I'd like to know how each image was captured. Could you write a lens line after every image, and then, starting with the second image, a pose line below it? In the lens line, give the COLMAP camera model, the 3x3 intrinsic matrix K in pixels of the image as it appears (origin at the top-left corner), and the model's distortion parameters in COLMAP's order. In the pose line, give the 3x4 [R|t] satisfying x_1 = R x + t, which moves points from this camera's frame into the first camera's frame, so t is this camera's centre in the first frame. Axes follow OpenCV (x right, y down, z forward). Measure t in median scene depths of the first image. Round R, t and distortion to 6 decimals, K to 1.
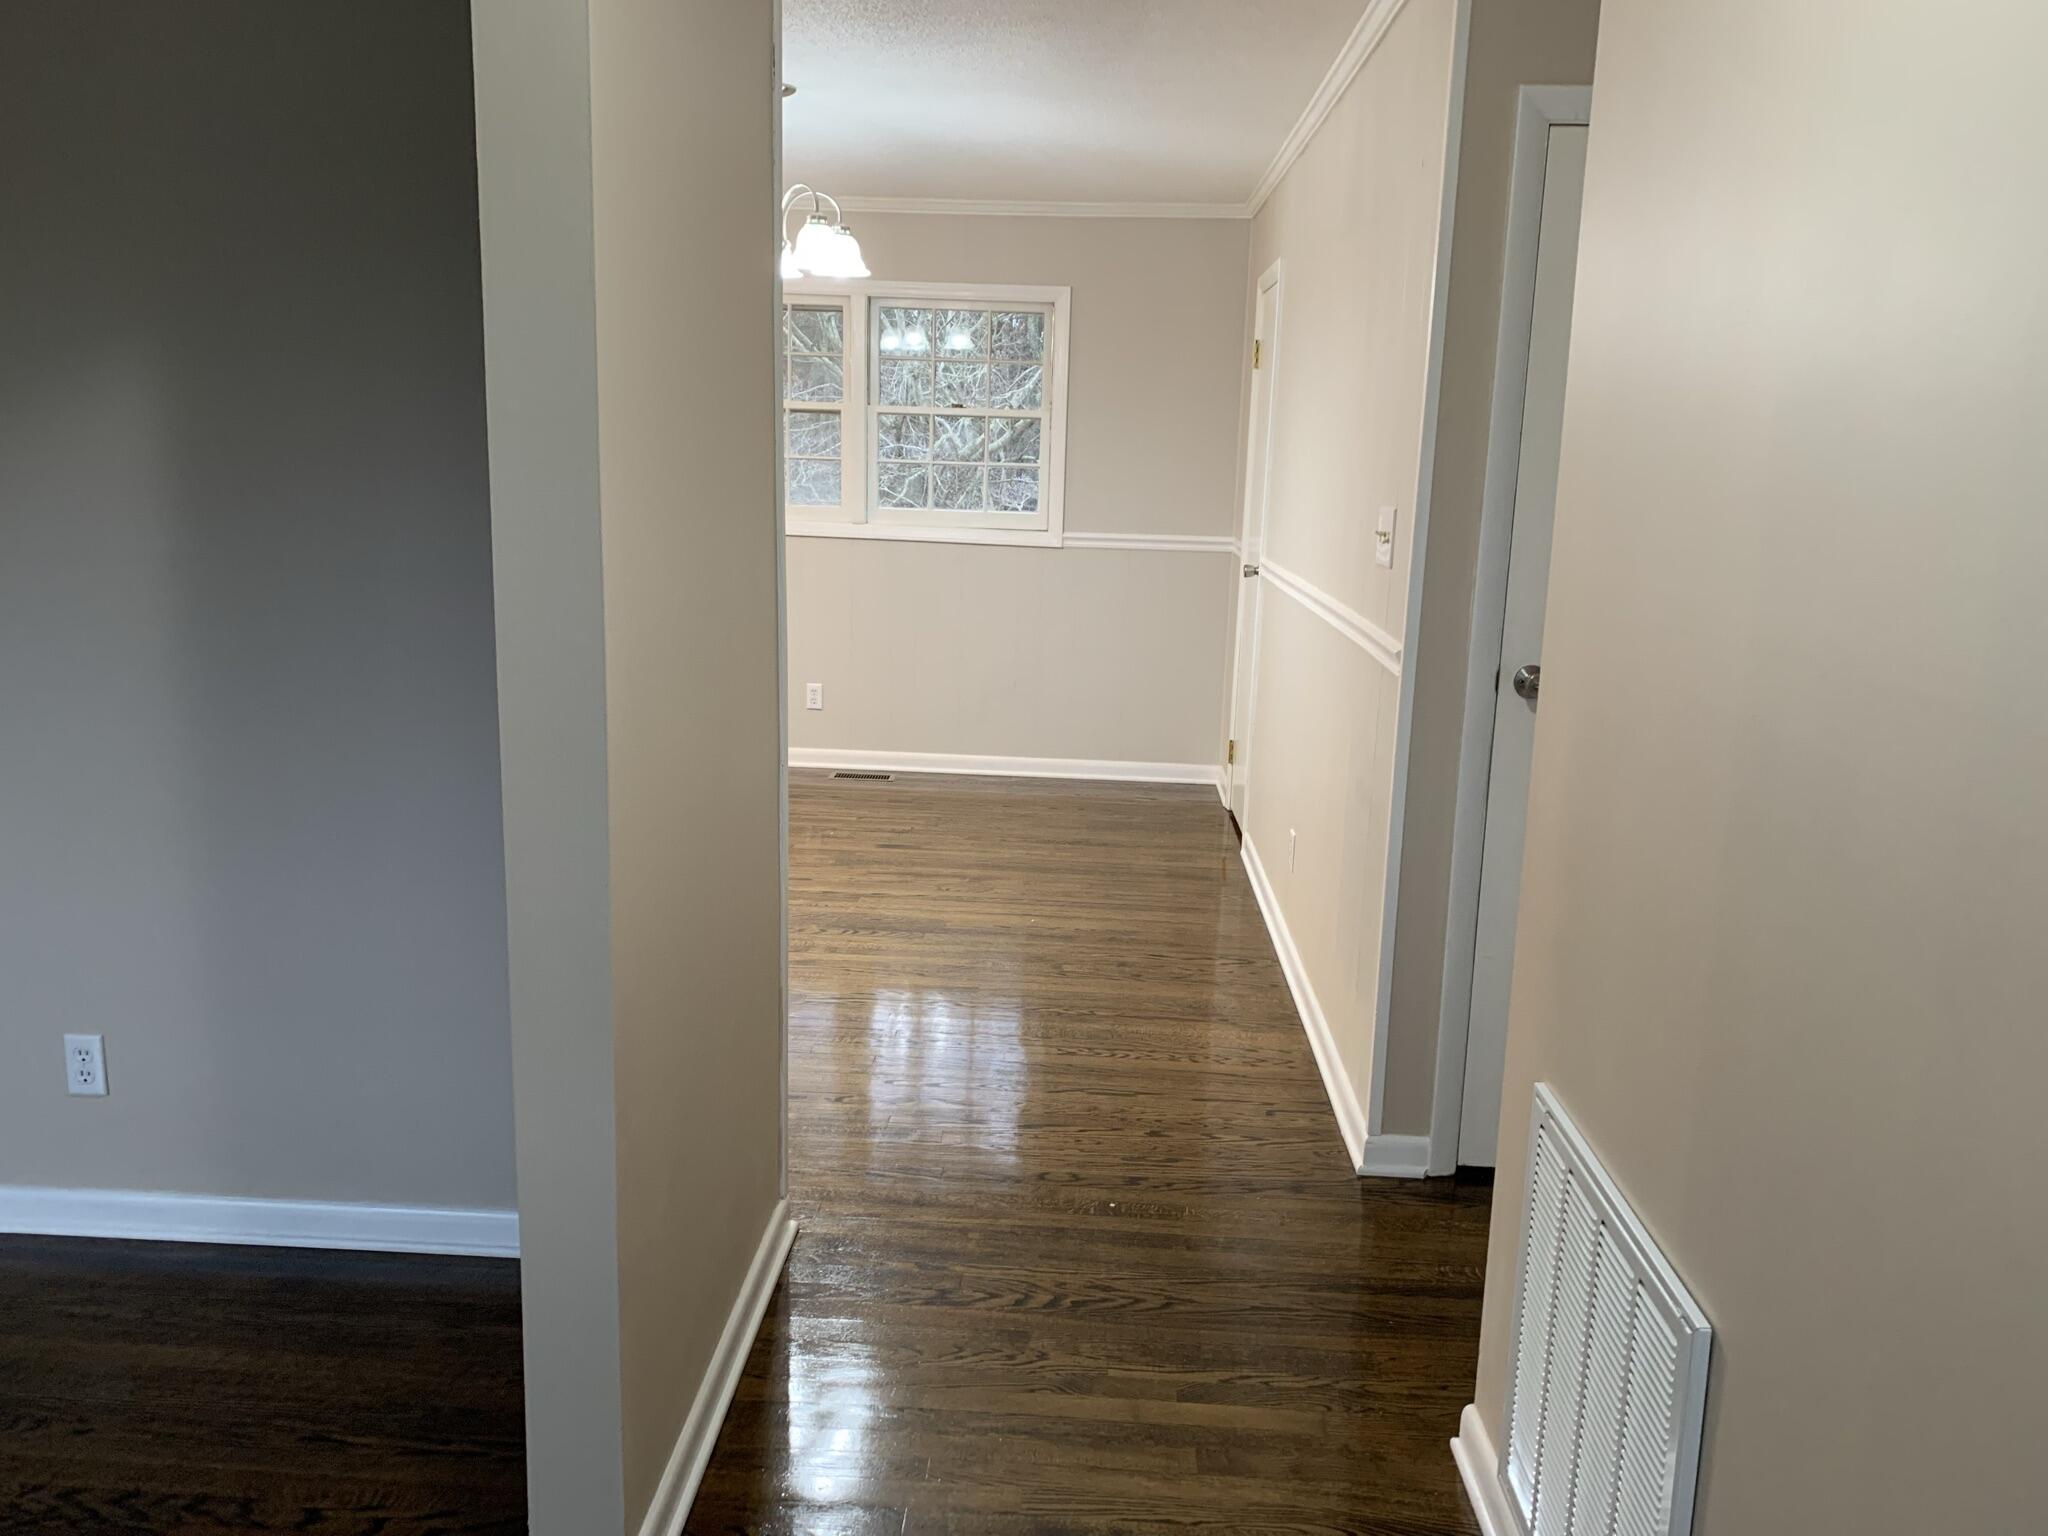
lens RADIAL K [[1557.4, 0, 1024.0], [0, 1557.4, 768.0], [0, 0, 1]] dist [0.004578, 0.000199]
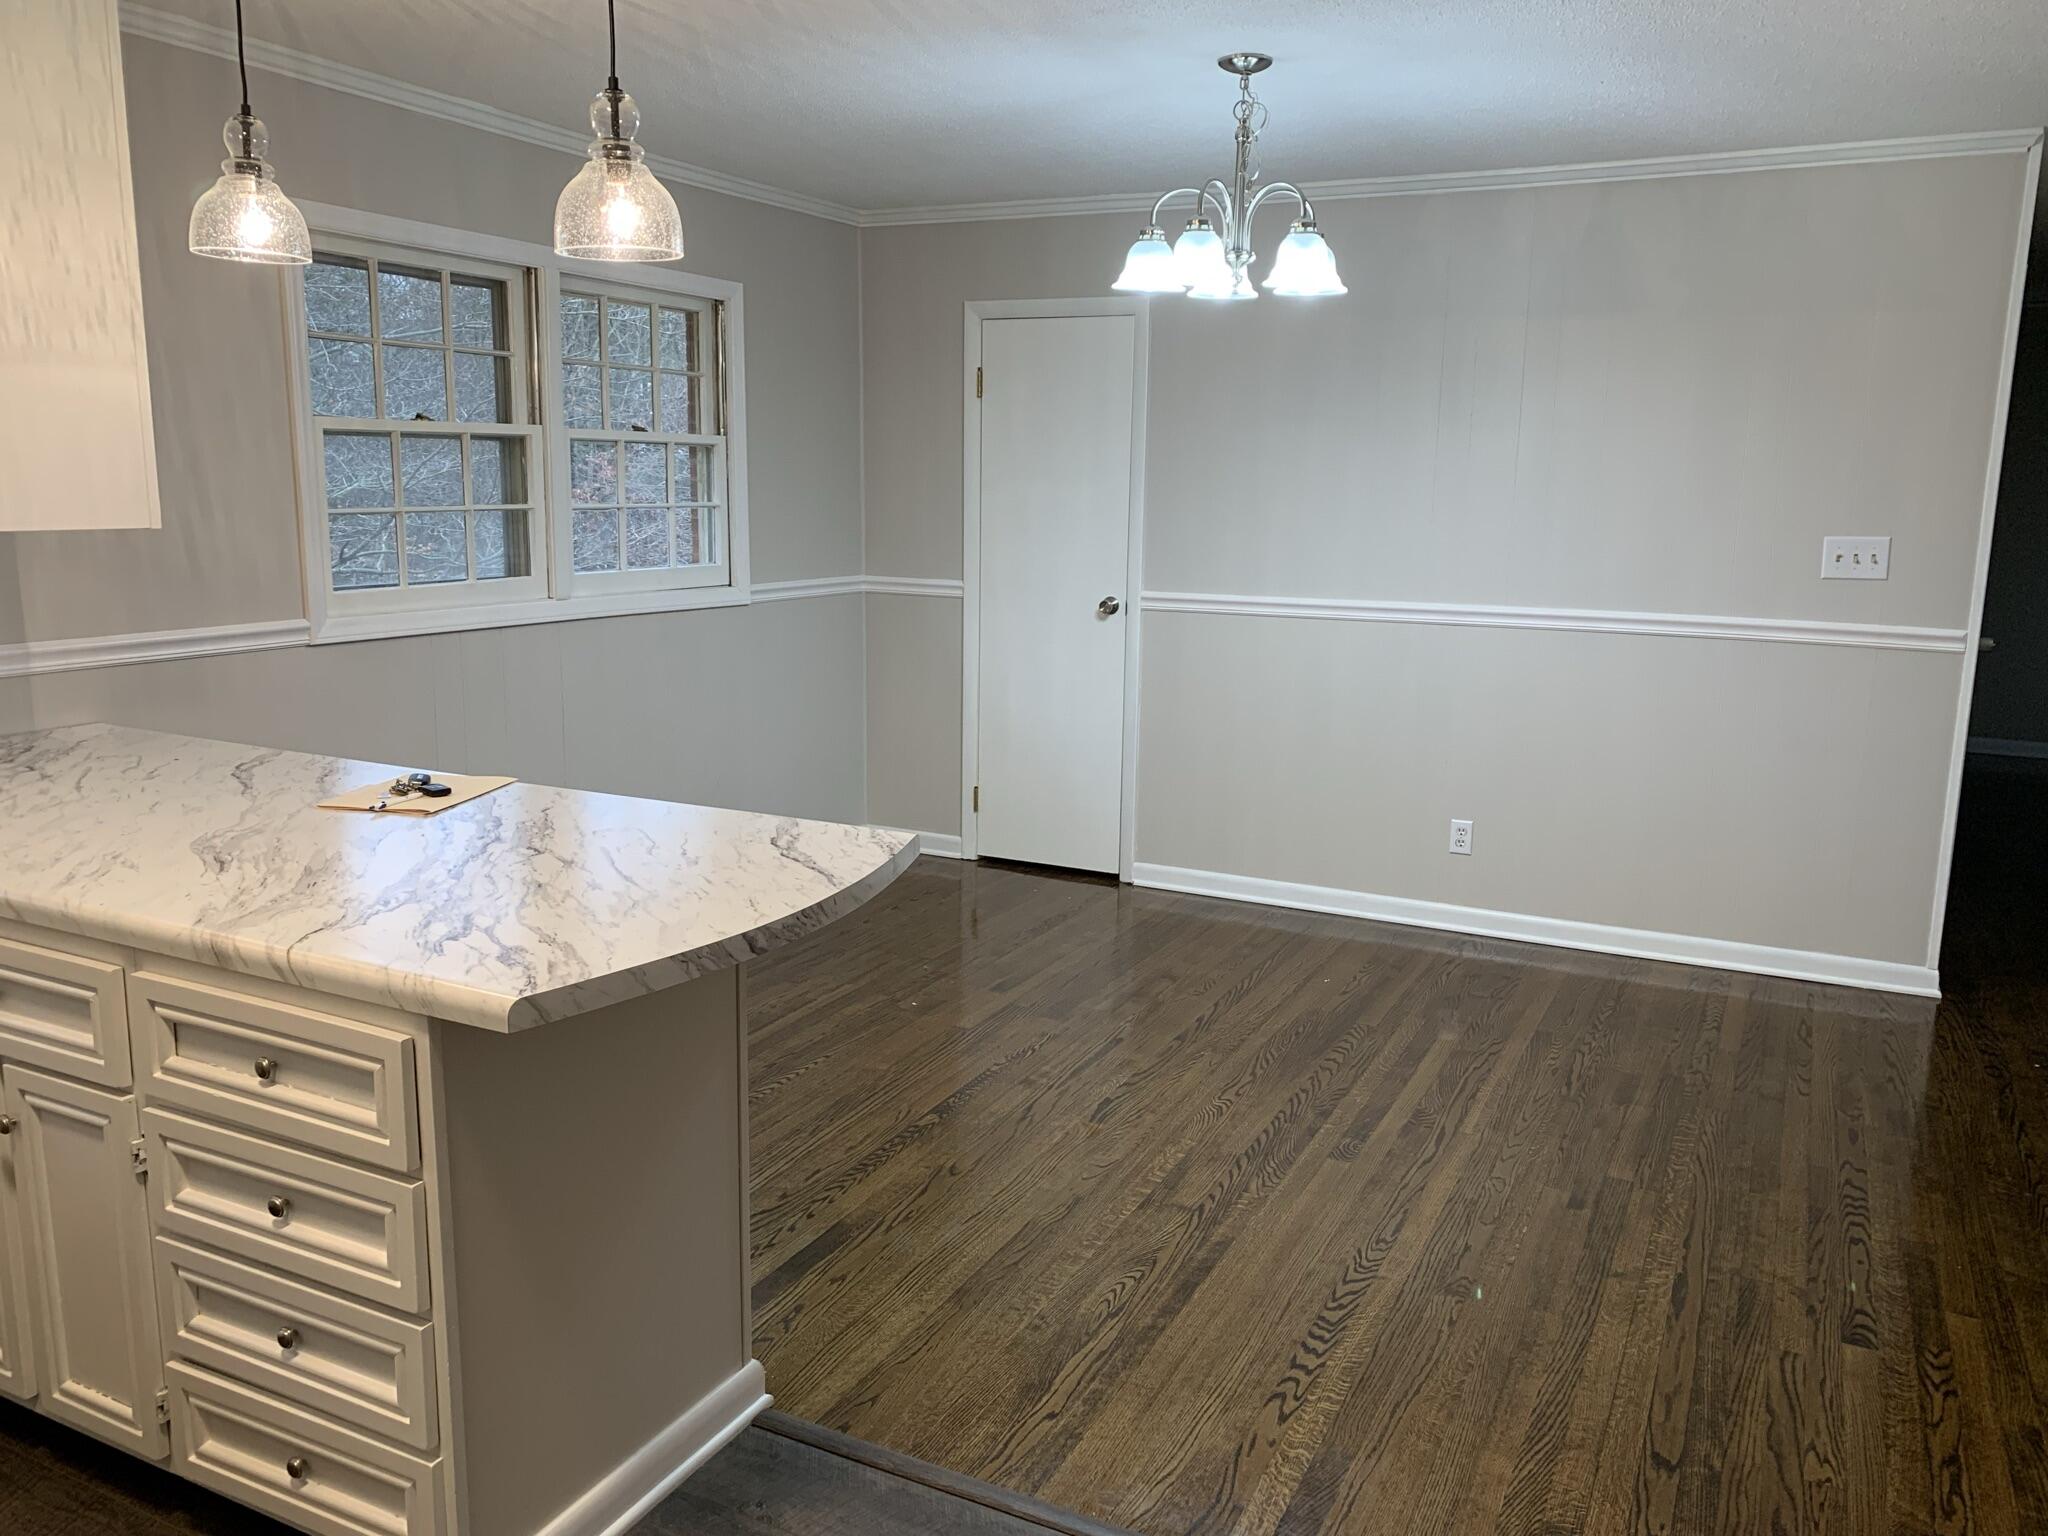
lens RADIAL K [[1557.4, 0, 1024.0], [0, 1557.4, 768.0], [0, 0, 1]] dist [0.004578, 0.000199]
pose [[0.406901, -0.179162, 0.895730, -0.861689], [0.185491, 0.976354, 0.111026, -0.162435], [-0.894441, 0.120973, 0.430512, 0.708964]]
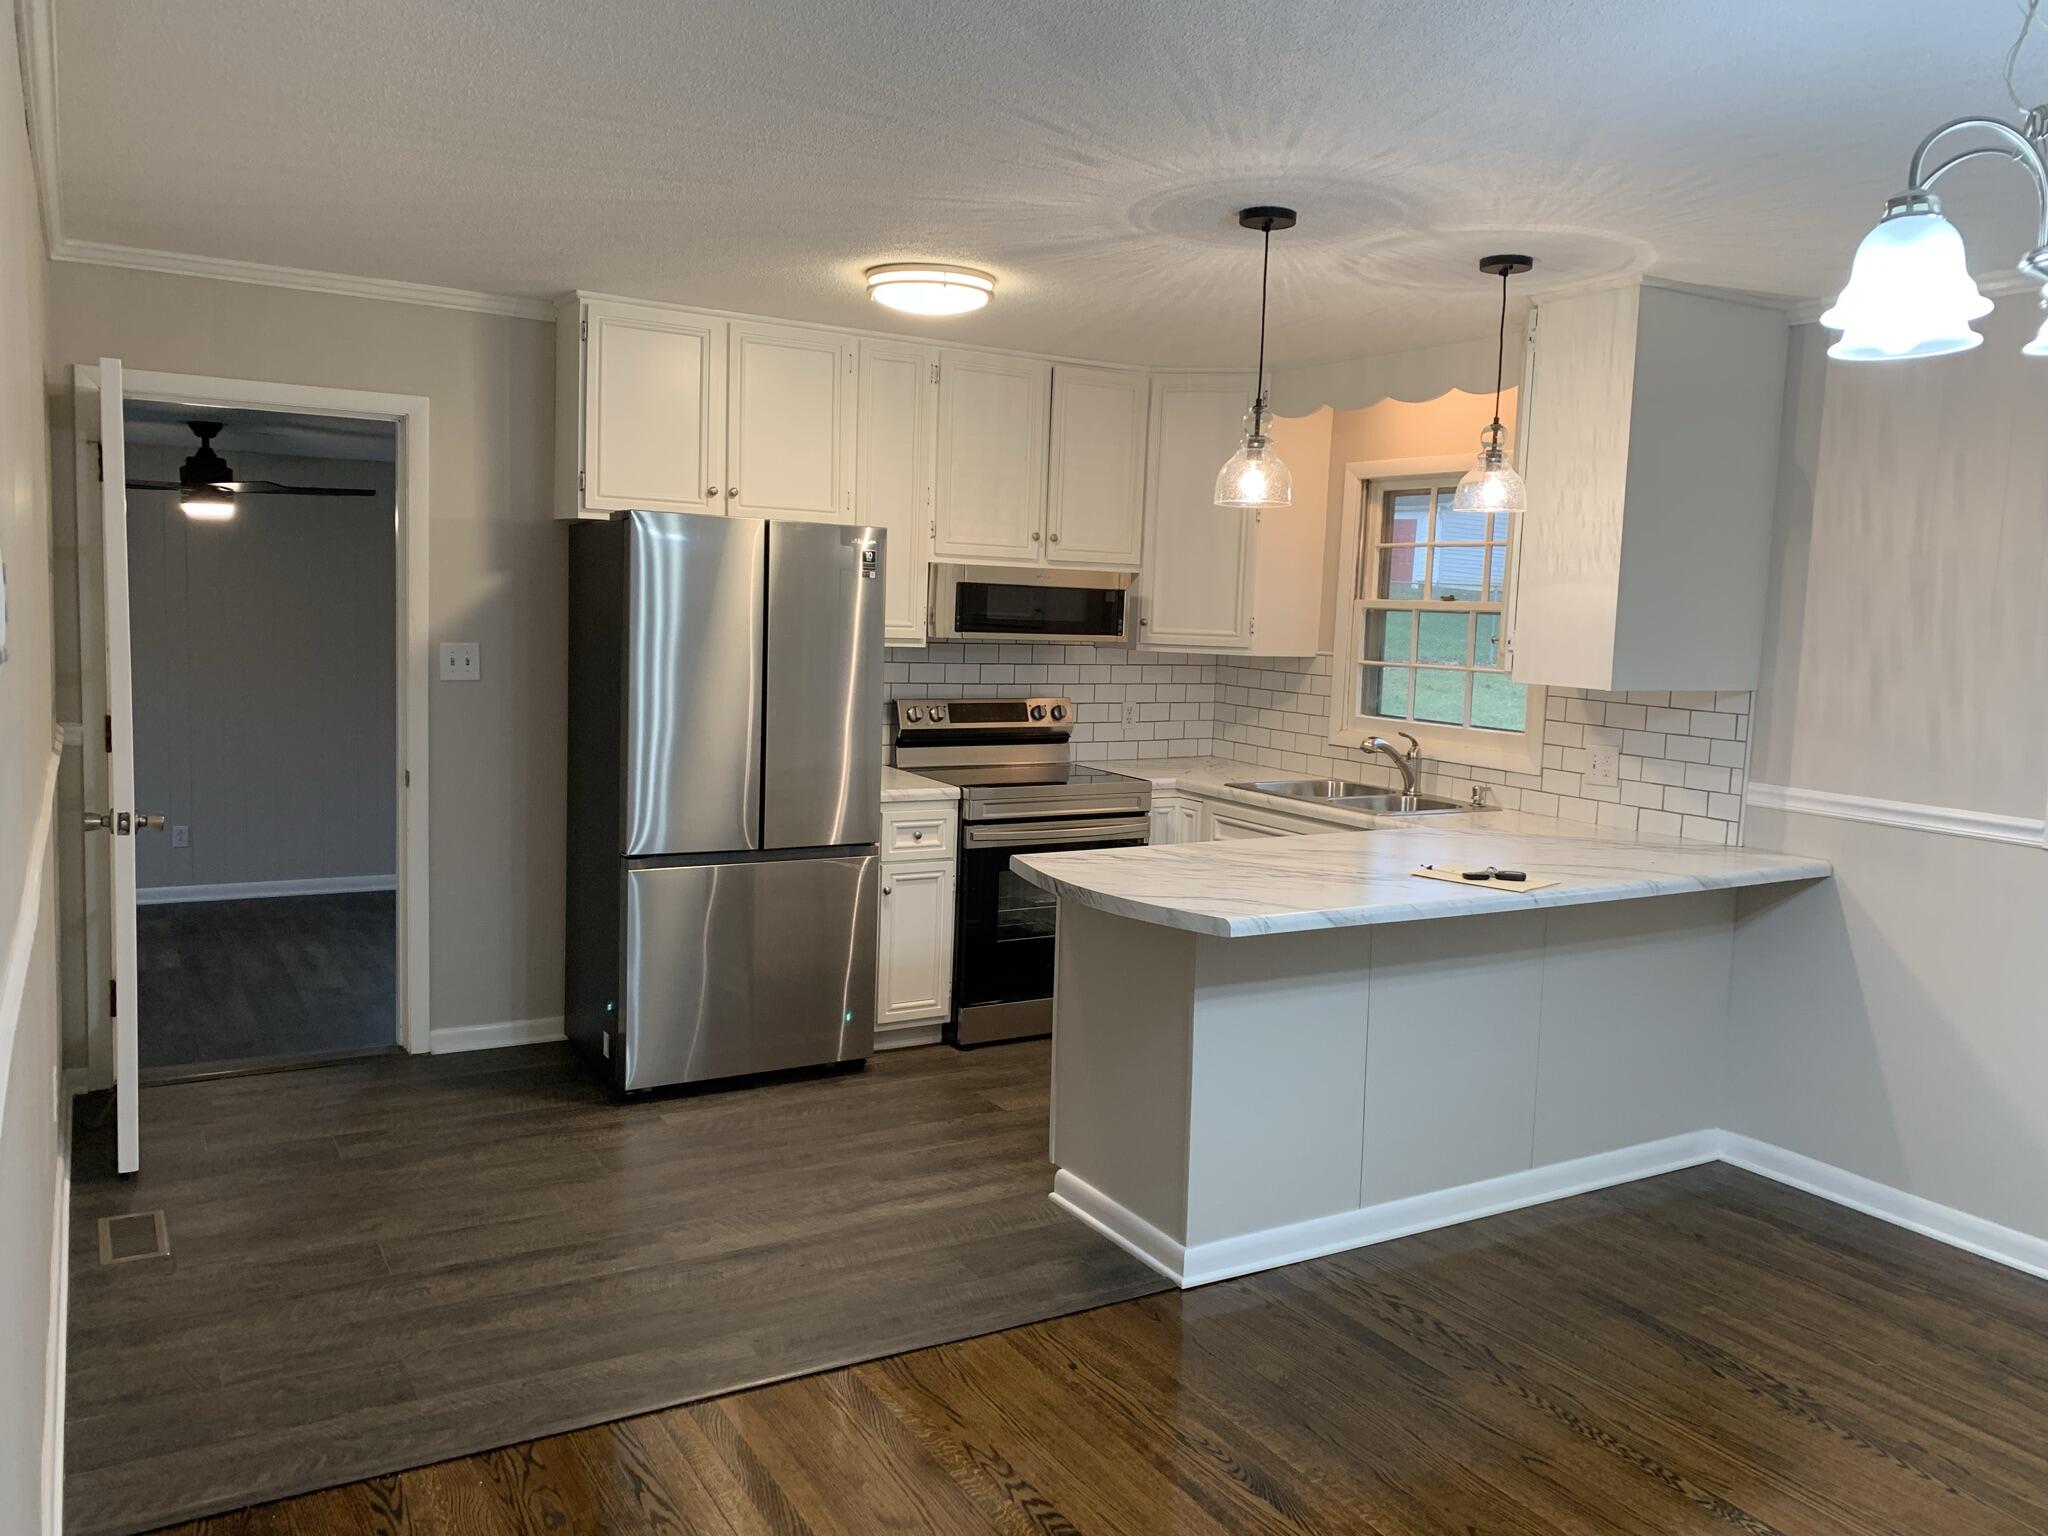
lens RADIAL K [[1557.4, 0, 1024.0], [0, 1557.4, 768.0], [0, 0, 1]] dist [0.004578, 0.000199]
pose [[0.546687, 0.101038, -0.831219, 0.098968], [-0.208699, 0.977807, -0.018403, -0.121922], [0.810912, 0.183536, 0.555640, 0.517654]]
